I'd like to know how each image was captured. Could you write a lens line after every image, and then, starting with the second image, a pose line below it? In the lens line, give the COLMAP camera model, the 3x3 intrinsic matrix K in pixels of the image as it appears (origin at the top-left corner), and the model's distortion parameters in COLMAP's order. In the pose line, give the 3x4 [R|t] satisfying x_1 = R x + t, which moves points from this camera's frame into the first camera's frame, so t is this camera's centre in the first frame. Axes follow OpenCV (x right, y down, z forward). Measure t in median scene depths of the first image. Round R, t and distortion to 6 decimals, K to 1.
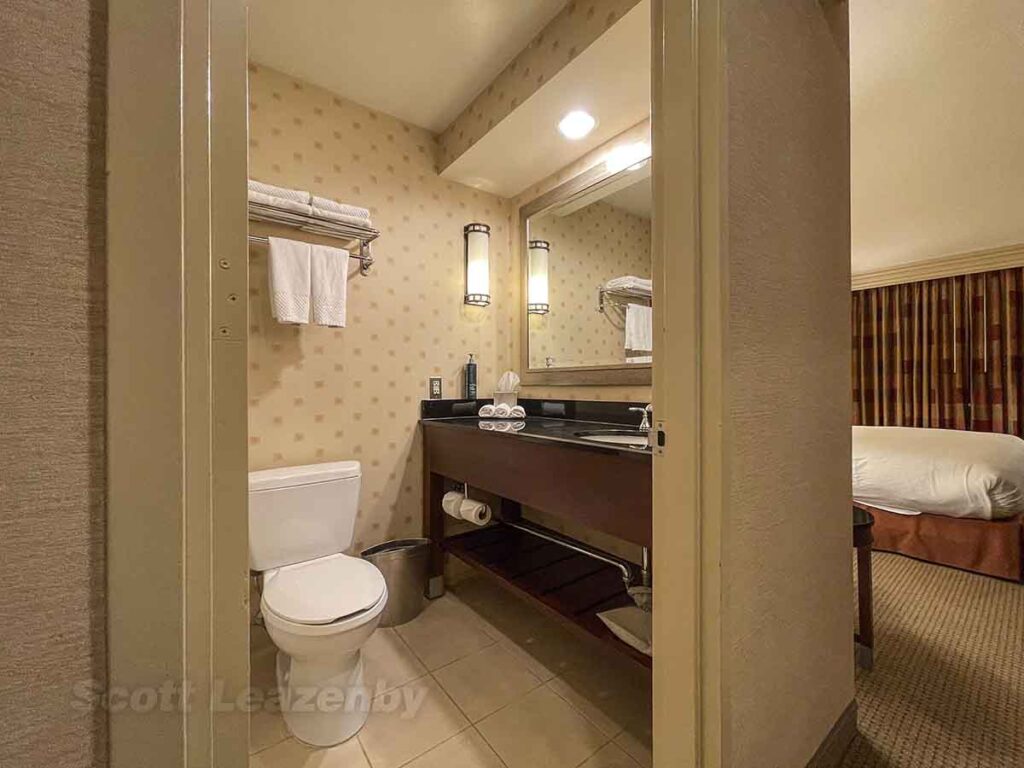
lens RADIAL K [[414.7, 0, 506.4], [0, 414.7, 382.7], [0, 0, 1]] dist [-0.005604, -0.000226]
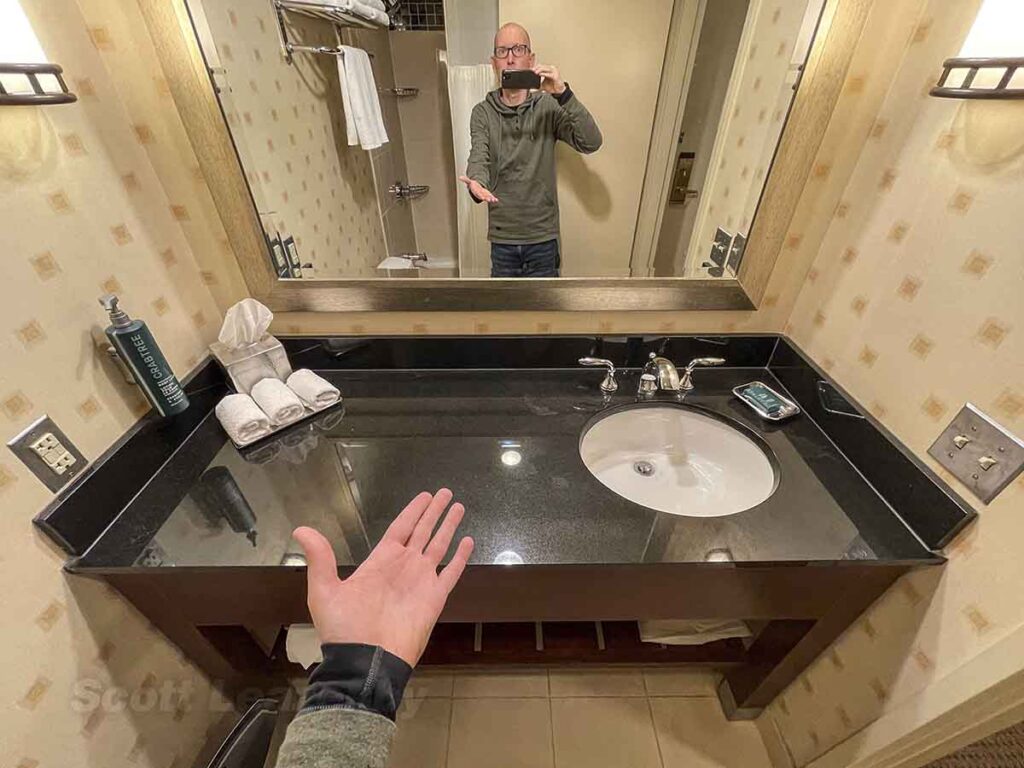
lens RADIAL K [[414.7, 0, 506.4], [0, 414.7, 382.7], [0, 0, 1]] dist [-0.005604, -0.000226]
pose [[0.606506, -0.469425, 0.641709, -0.132280], [0.002283, 0.808126, 0.589005, -0.203707], [-0.795076, -0.355770, 0.491205, 0.581668]]
